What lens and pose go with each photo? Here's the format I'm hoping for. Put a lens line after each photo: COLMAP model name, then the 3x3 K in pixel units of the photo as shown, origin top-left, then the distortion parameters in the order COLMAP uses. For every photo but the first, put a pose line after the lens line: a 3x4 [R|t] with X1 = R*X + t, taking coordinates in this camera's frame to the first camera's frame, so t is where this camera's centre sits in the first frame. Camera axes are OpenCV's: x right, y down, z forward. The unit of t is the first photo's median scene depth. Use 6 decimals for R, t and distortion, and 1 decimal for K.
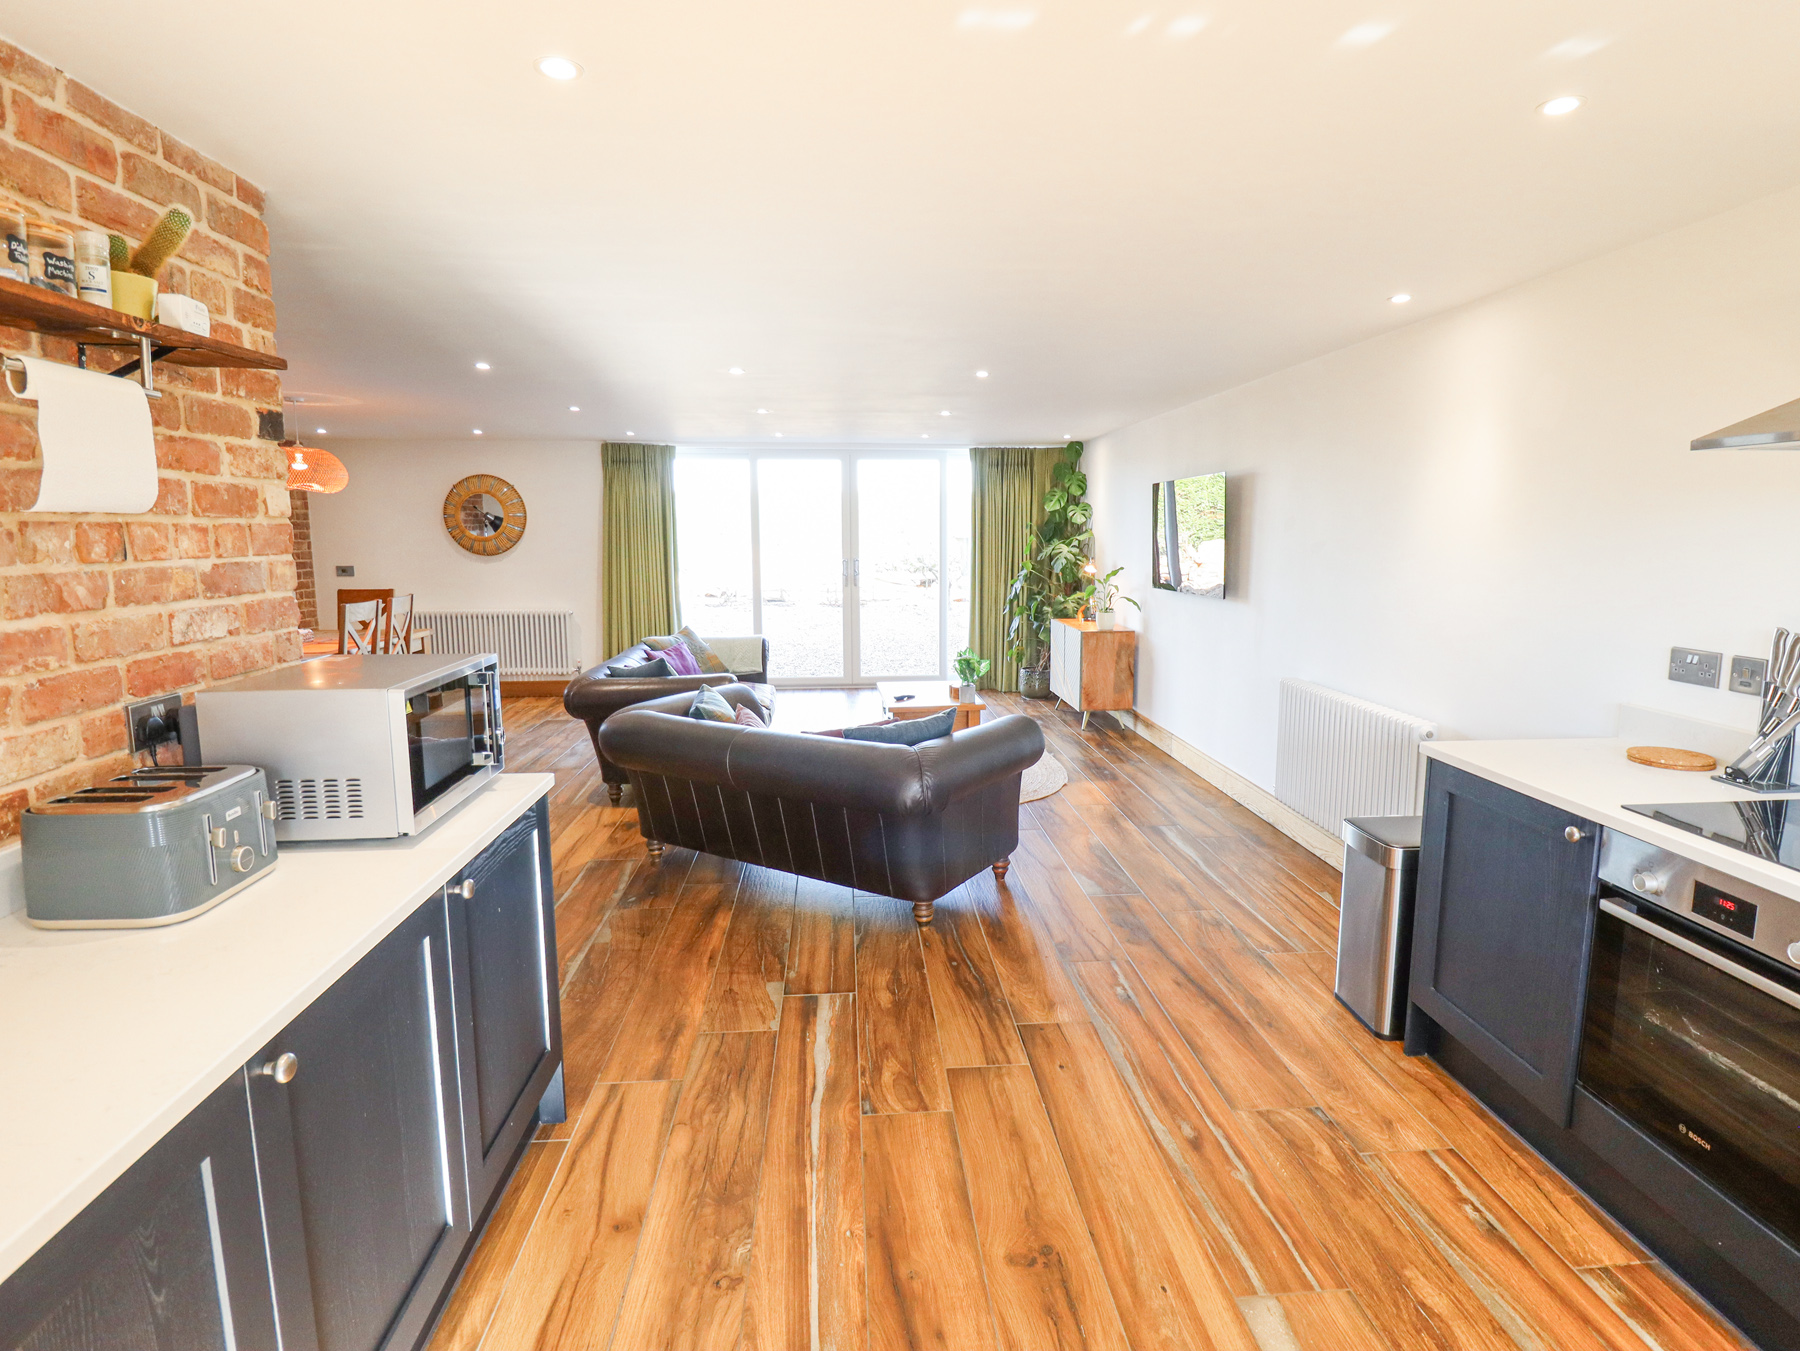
lens RADIAL K [[963.4, 0, 918.7], [0, 963.4, 660.9], [0, 0, 1]] dist [0.003000, -0.013861]
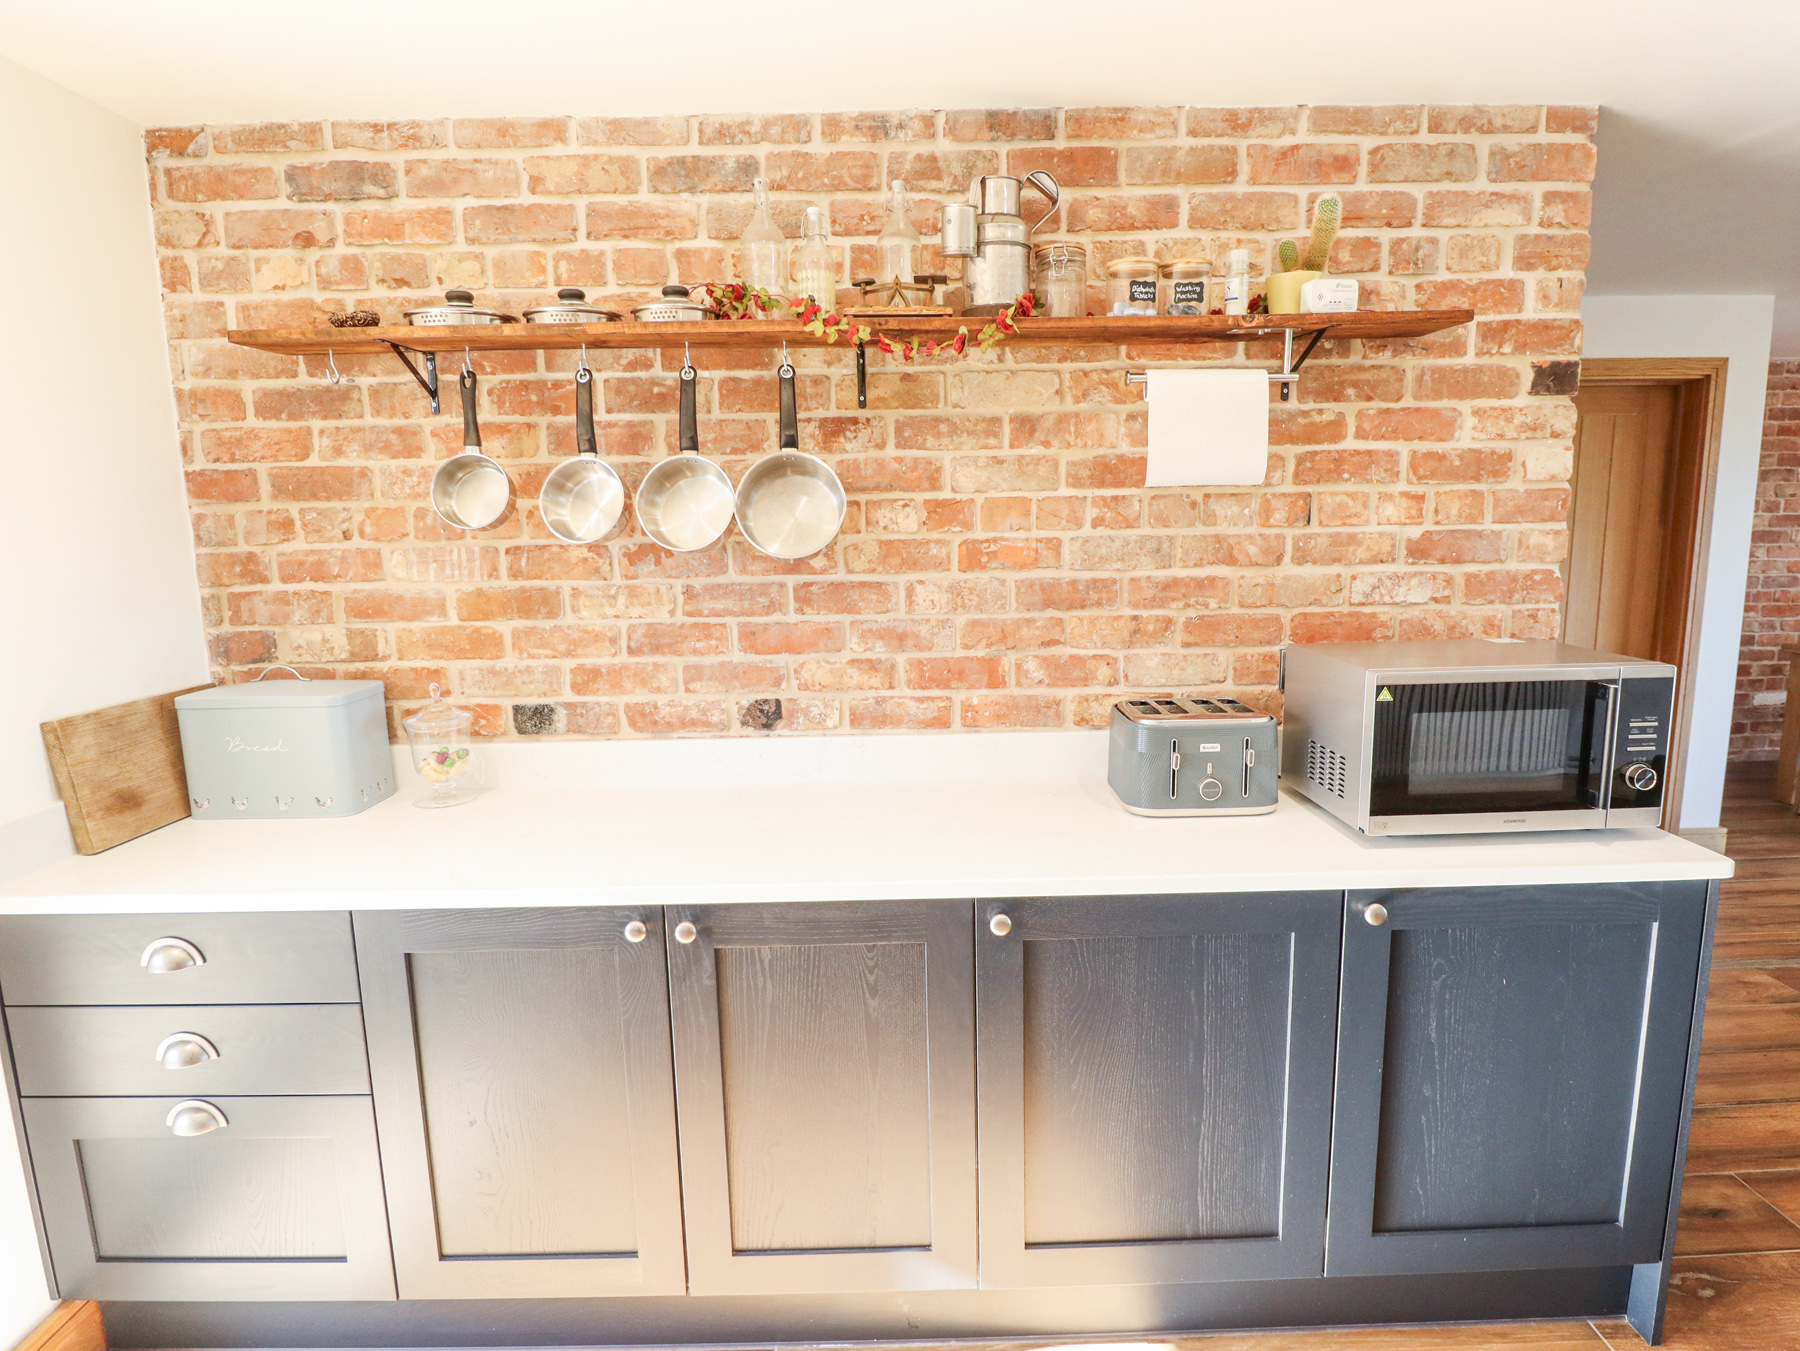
lens RADIAL K [[963.4, 0, 904.9], [0, 963.4, 668.2], [0, 0, 1]] dist [0.003000, -0.013861]
pose [[-0.067723, 0.154662, -0.985644, 0.353978], [-0.117498, 0.979801, 0.161818, -0.063554], [0.990761, 0.126770, -0.048182, 0.566252]]
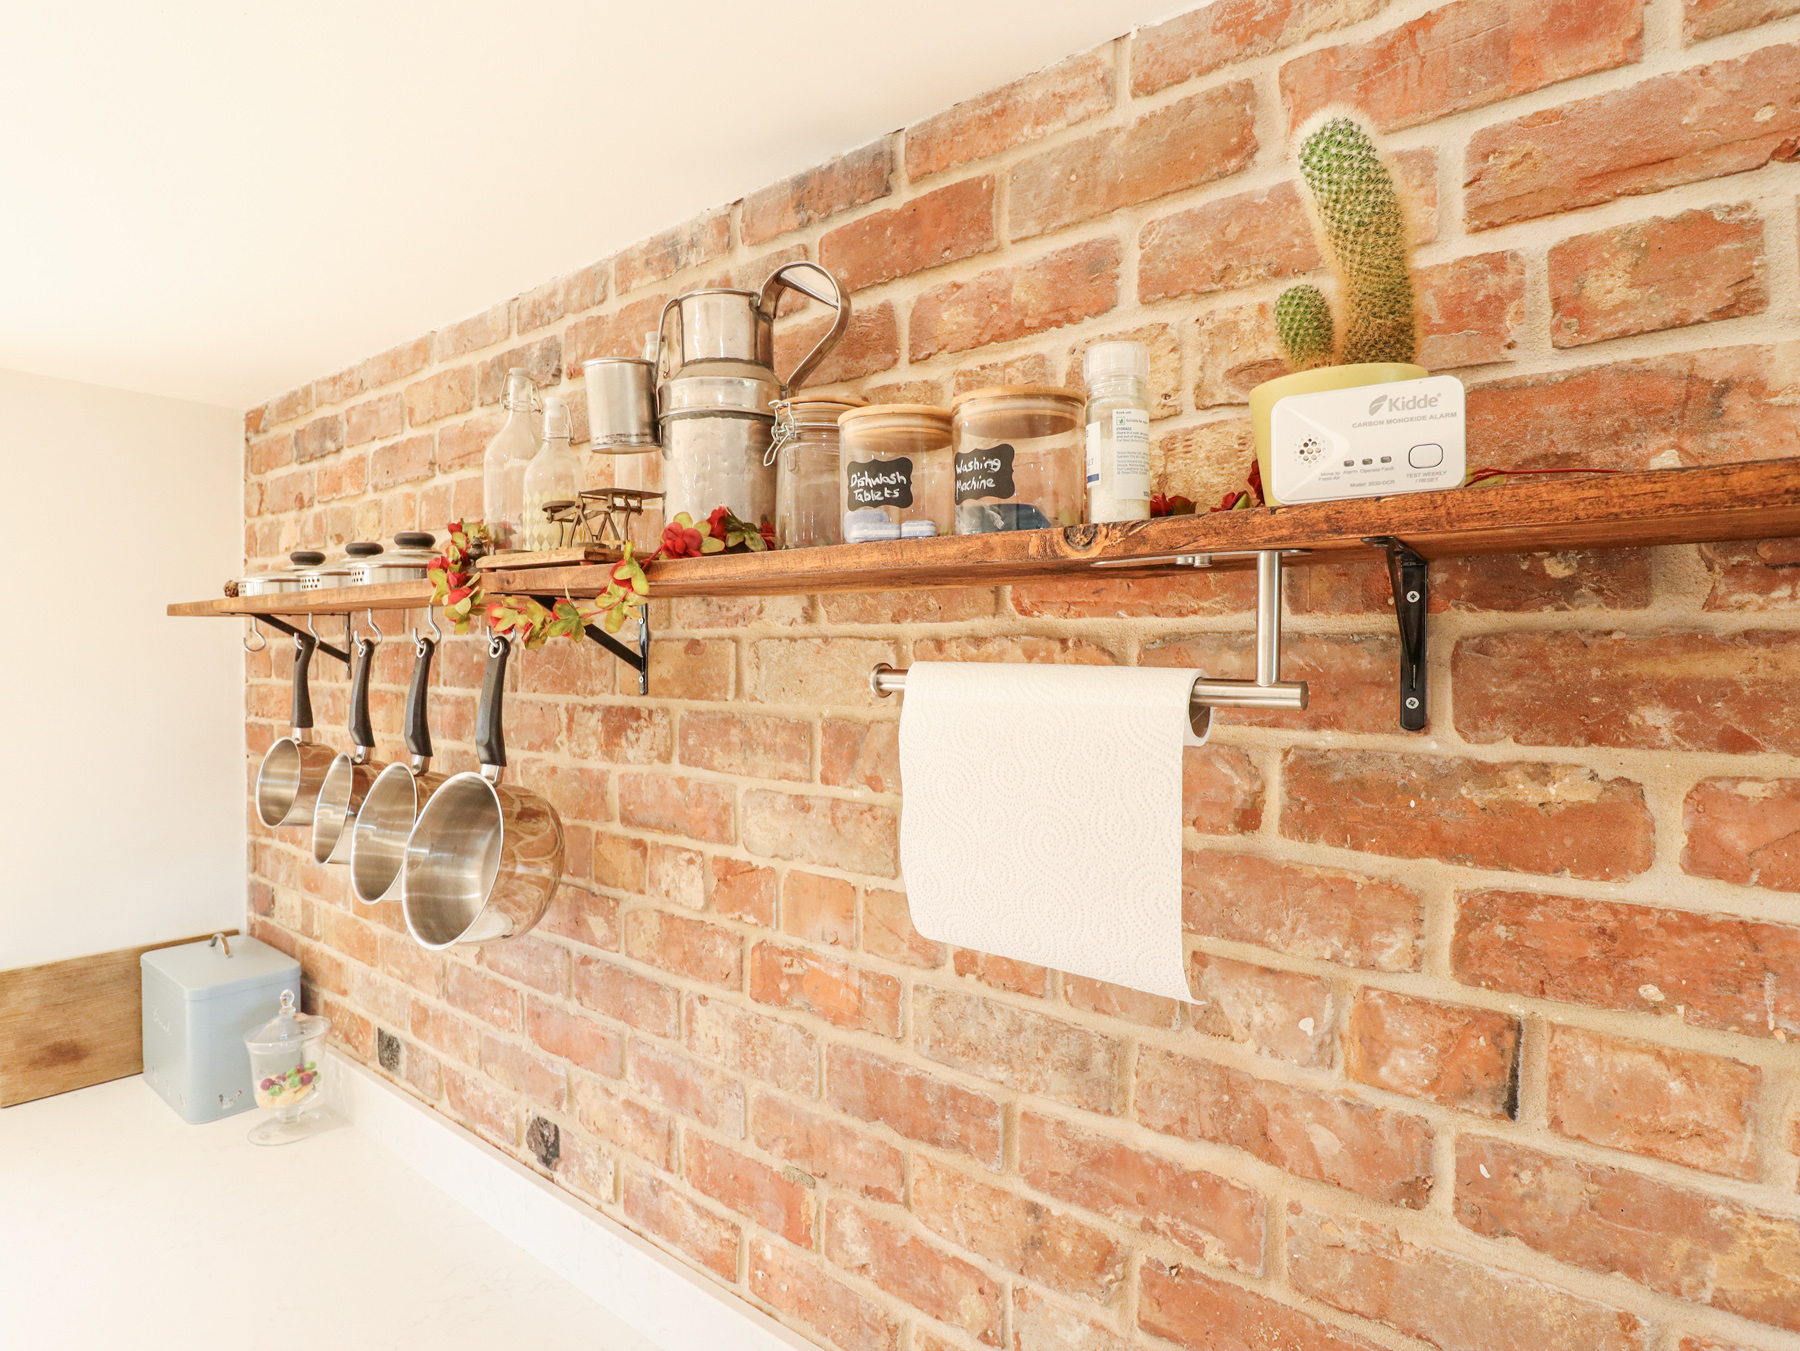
lens RADIAL K [[963.4, 0, 911.8], [0, 963.4, 668.4], [0, 0, 1]] dist [0.003000, -0.013861]
pose [[-0.676407, 0.005839, -0.736505, -0.385568], [-0.105072, 0.988976, 0.104339, -0.272959], [0.728994, 0.147962, -0.668337, 0.997719]]
